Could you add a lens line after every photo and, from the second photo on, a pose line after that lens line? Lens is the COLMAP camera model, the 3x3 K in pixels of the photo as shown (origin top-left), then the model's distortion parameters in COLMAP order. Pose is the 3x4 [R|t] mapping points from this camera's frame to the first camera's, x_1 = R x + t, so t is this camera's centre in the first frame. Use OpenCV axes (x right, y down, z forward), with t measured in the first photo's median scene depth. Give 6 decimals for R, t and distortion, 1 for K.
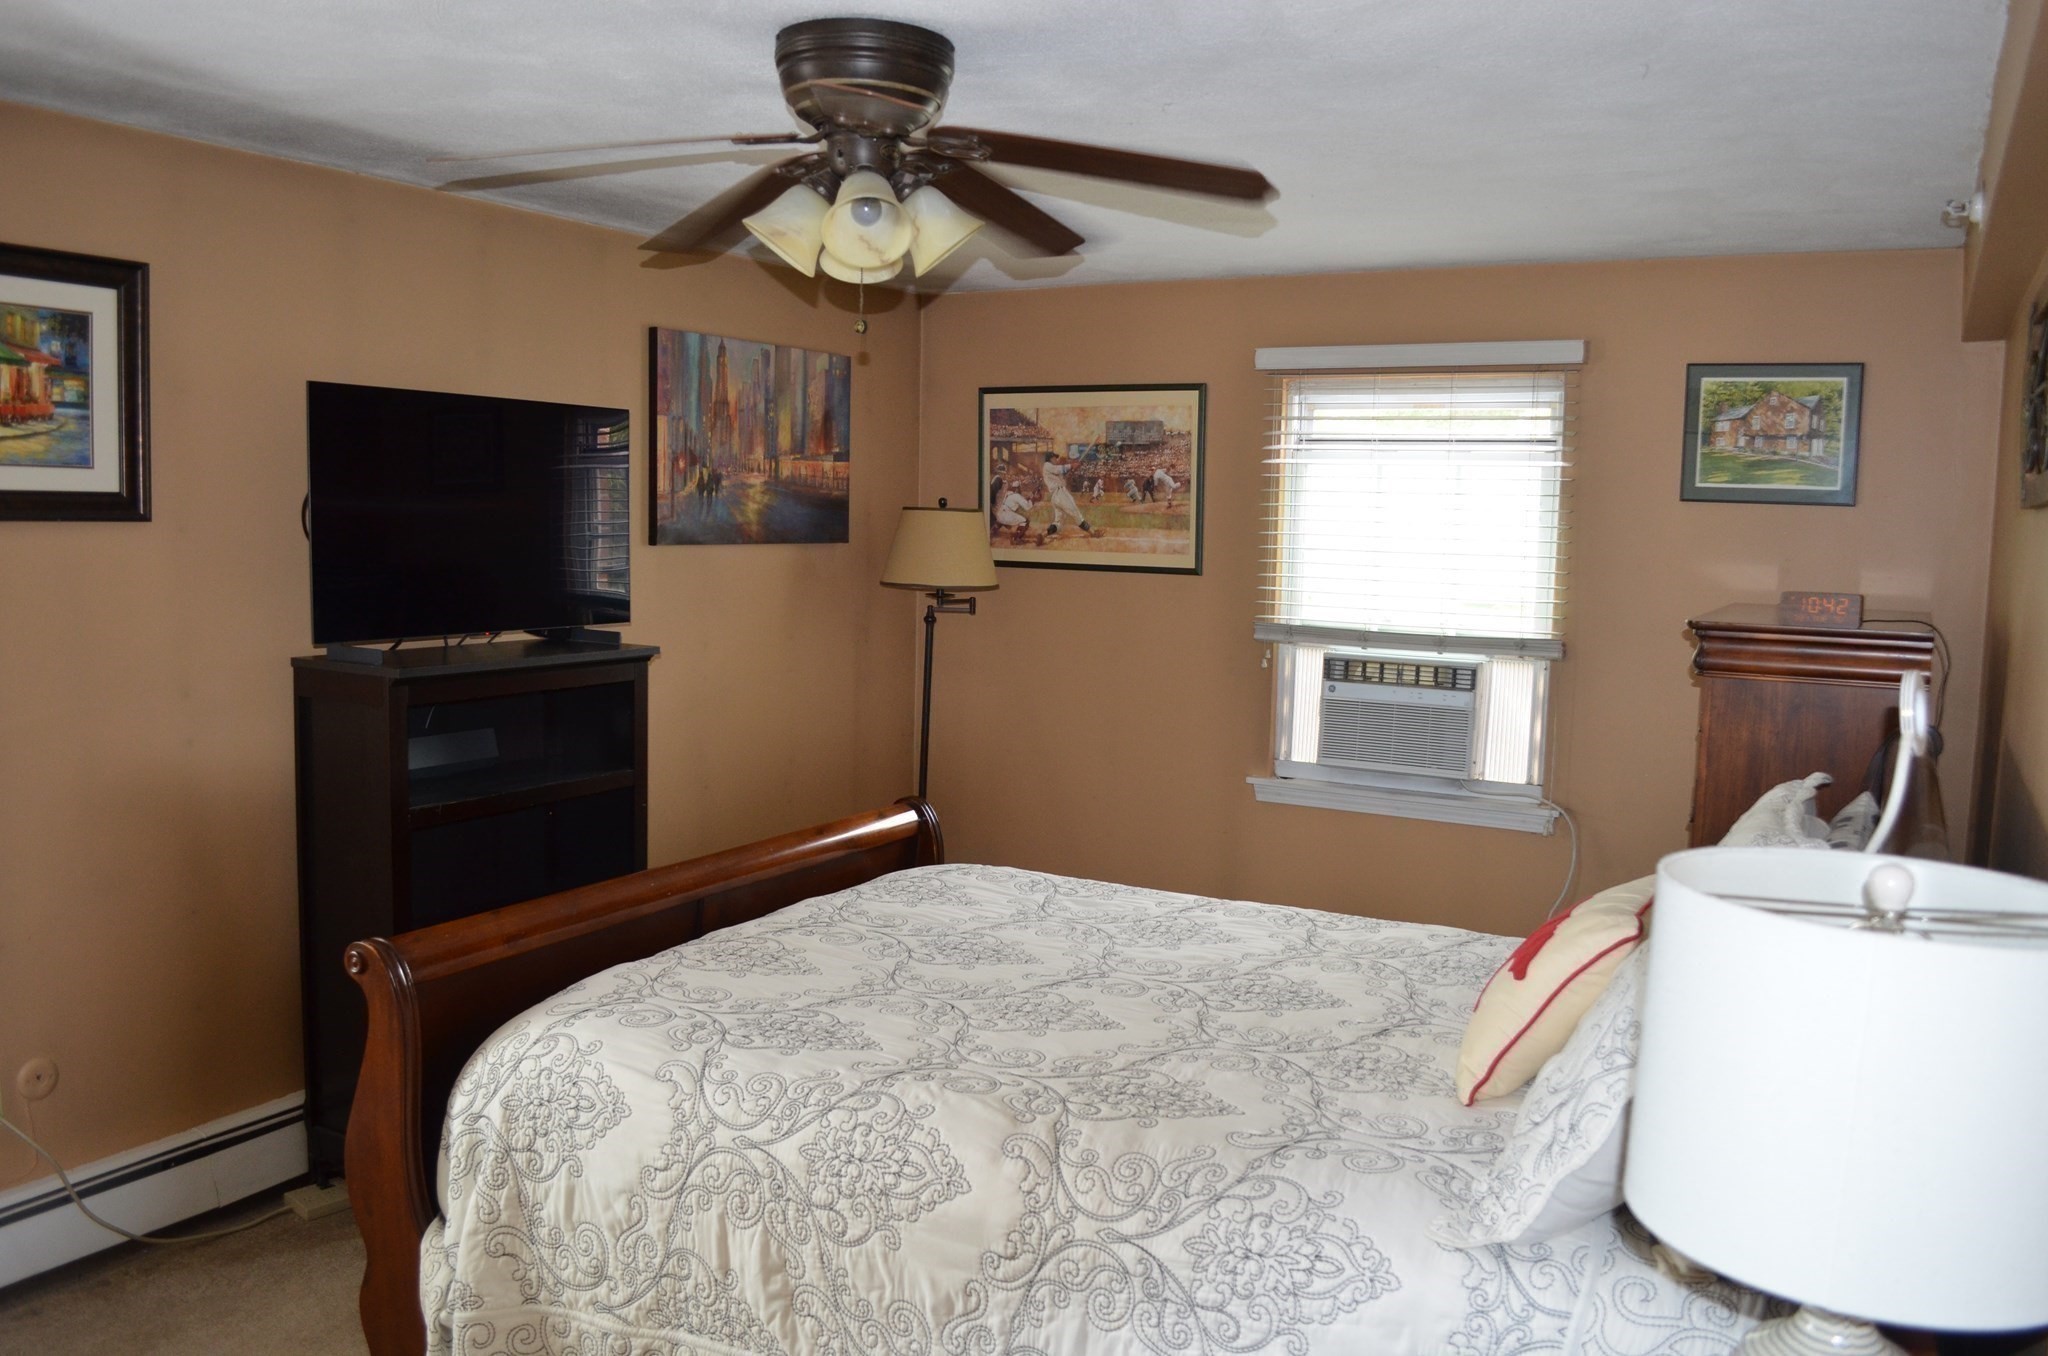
lens RADIAL K [[1614.5, 0, 1027.5], [0, 1614.5, 674.7], [0, 0, 1]] dist [-0.079159, 0.007211]
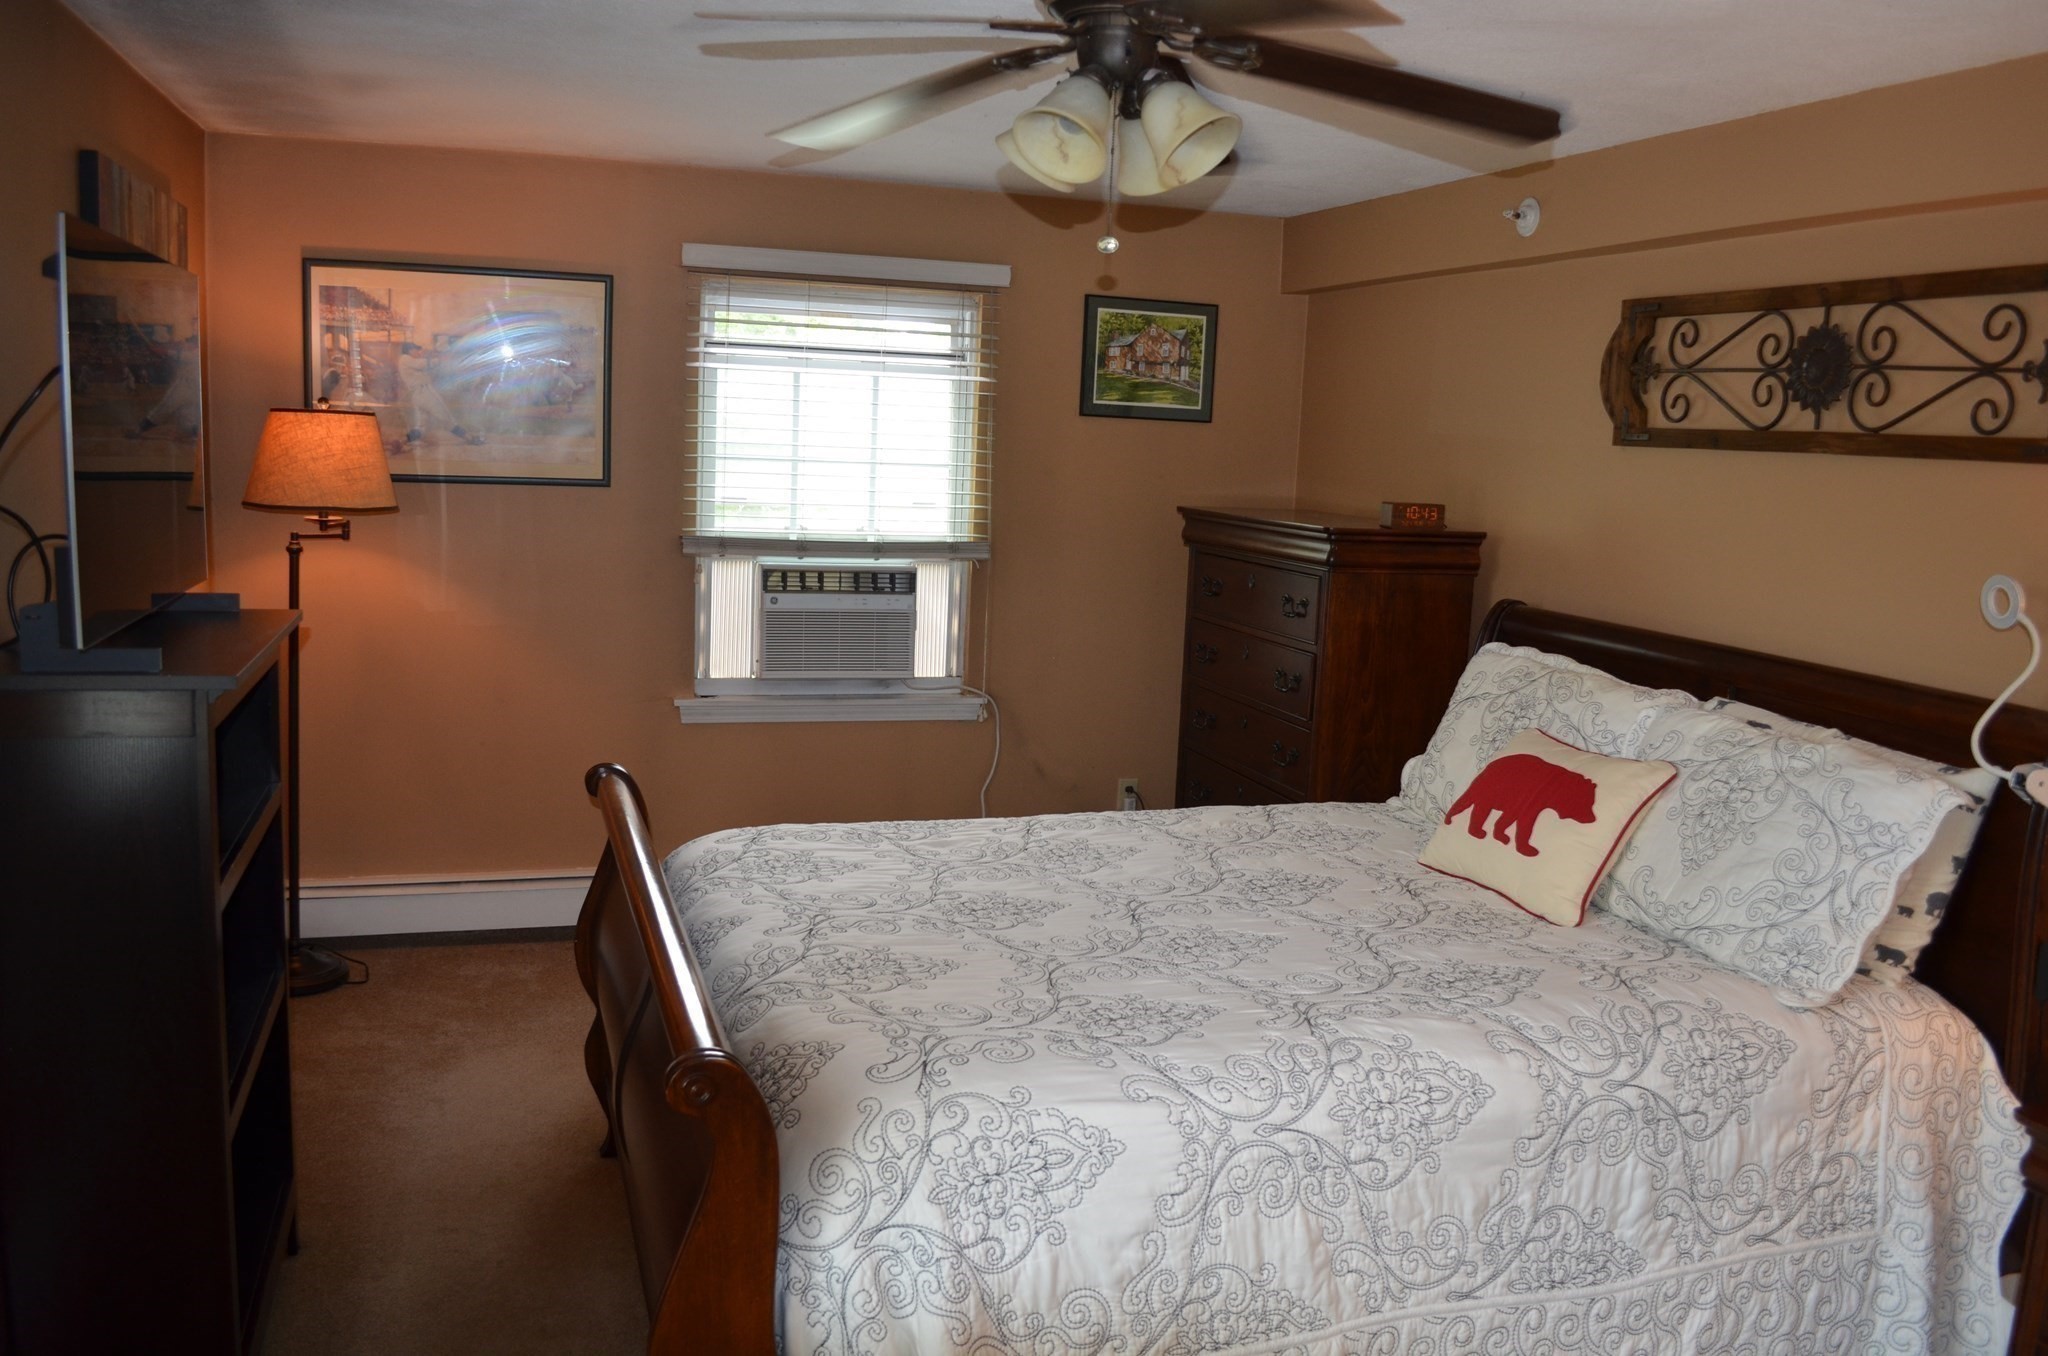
lens RADIAL K [[1614.5, 0, 1027.8], [0, 1614.5, 686.6], [0, 0, 1]] dist [-0.079159, 0.007211]
pose [[0.674315, -0.108247, 0.730467, -0.689528], [0.046801, 0.993474, 0.104019, -0.054706], [-0.736959, -0.035955, 0.674980, 0.347029]]
